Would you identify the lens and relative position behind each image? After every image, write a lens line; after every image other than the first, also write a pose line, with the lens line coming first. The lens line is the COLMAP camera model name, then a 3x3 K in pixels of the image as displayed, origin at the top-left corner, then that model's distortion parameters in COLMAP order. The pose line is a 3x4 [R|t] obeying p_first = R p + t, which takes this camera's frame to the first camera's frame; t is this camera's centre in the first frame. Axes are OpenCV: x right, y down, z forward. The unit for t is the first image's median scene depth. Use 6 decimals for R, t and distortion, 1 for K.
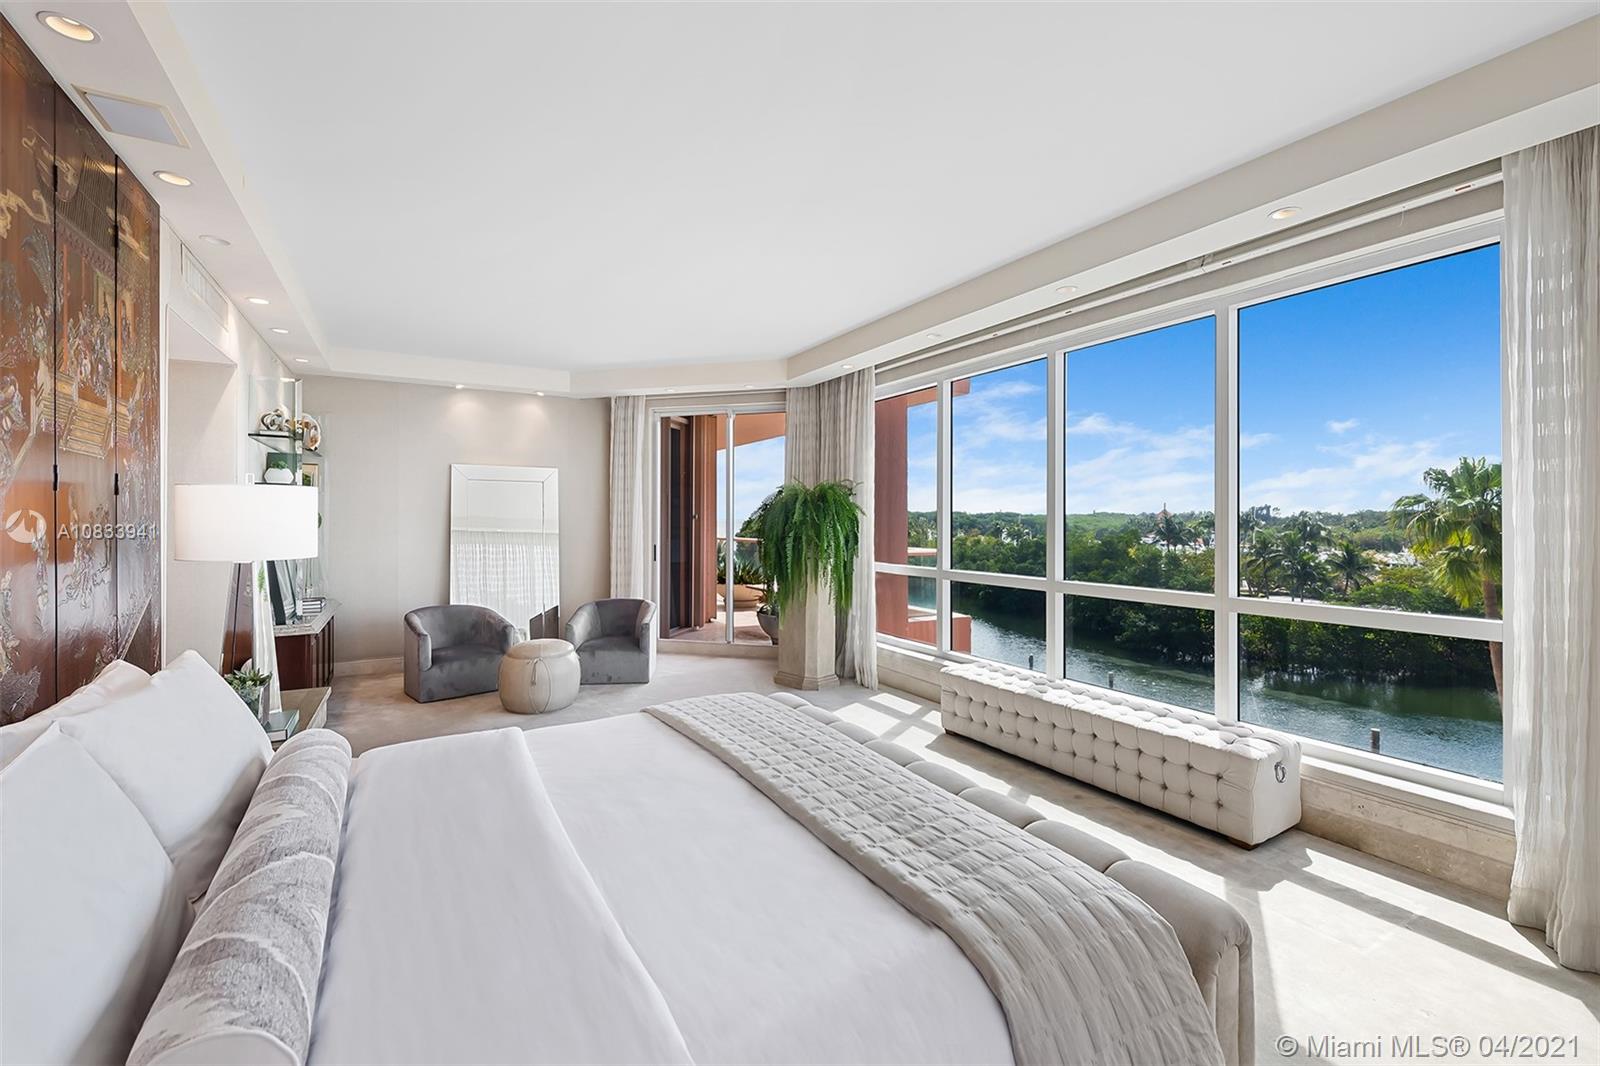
lens RADIAL K [[687.1, 0, 807.3], [0, 687.1, 521.0], [0, 0, 1]] dist [0.000076, -0.000873]
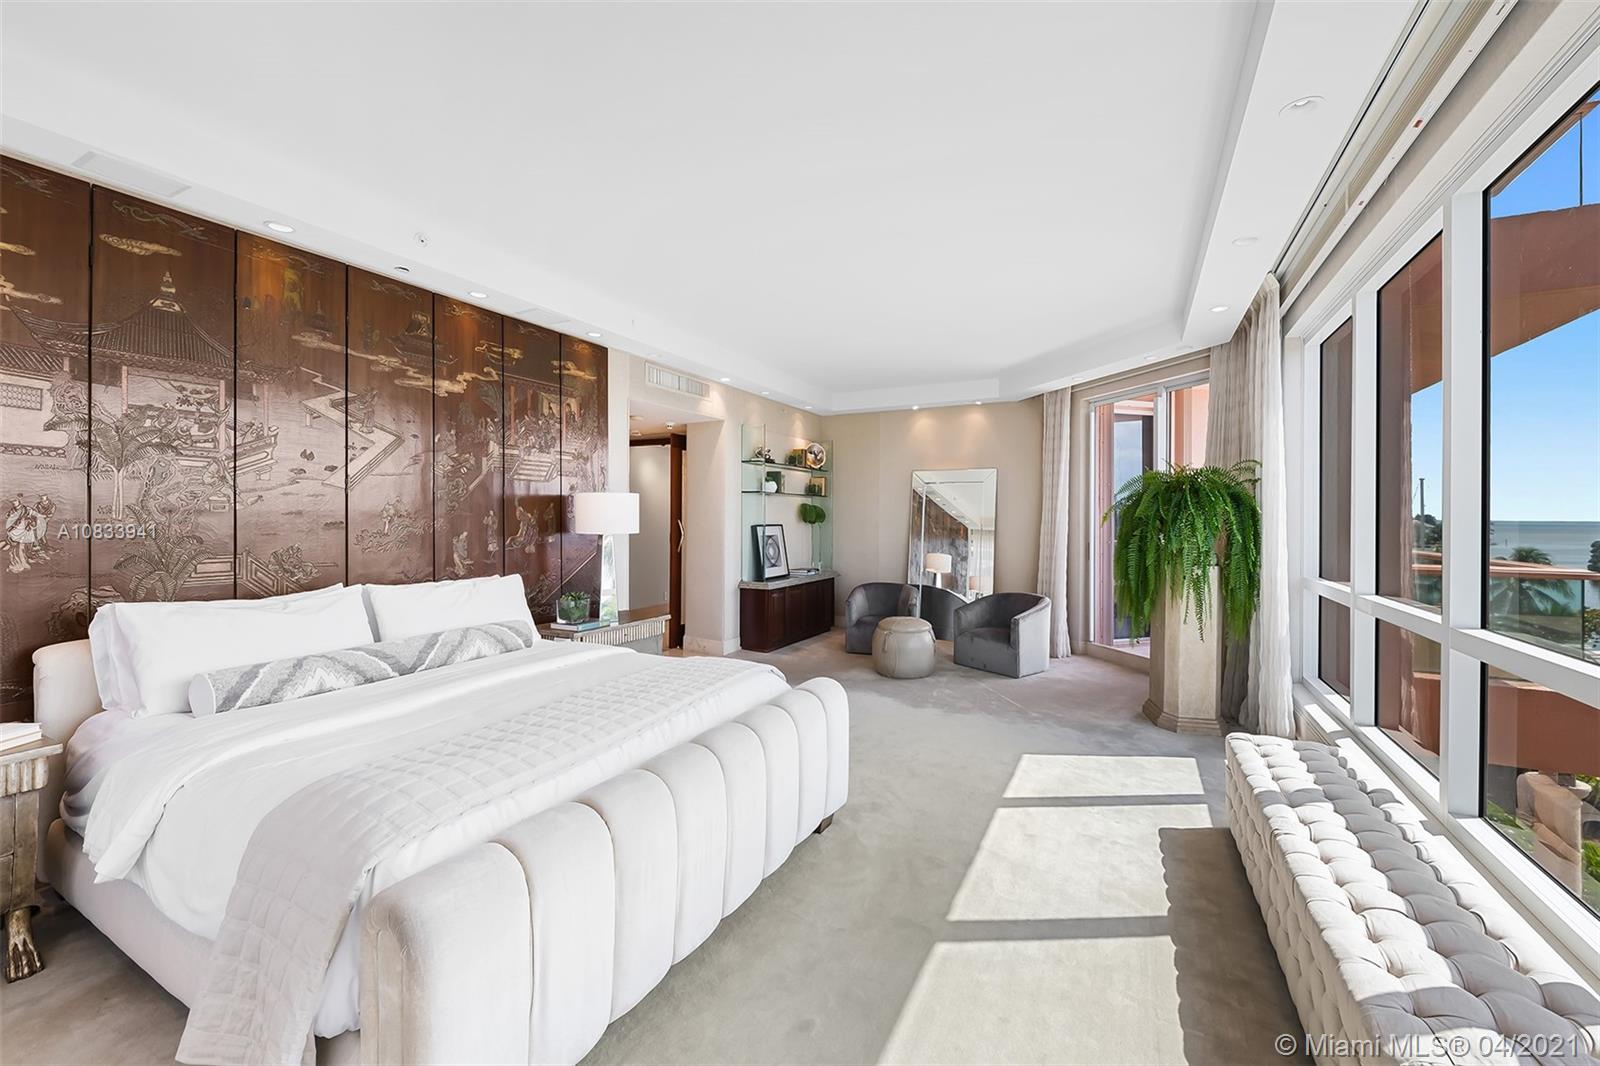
lens RADIAL K [[640.3, 0, 801.9], [0, 640.3, 520.7], [0, 0, 1]] dist [0.000086, -0.000066]
pose [[0.532007, 0.006811, -0.846713, 0.488282], [-0.007697, 0.999965, 0.003207, 0.006396], [0.846705, 0.004811, 0.532041, 0.292963]]
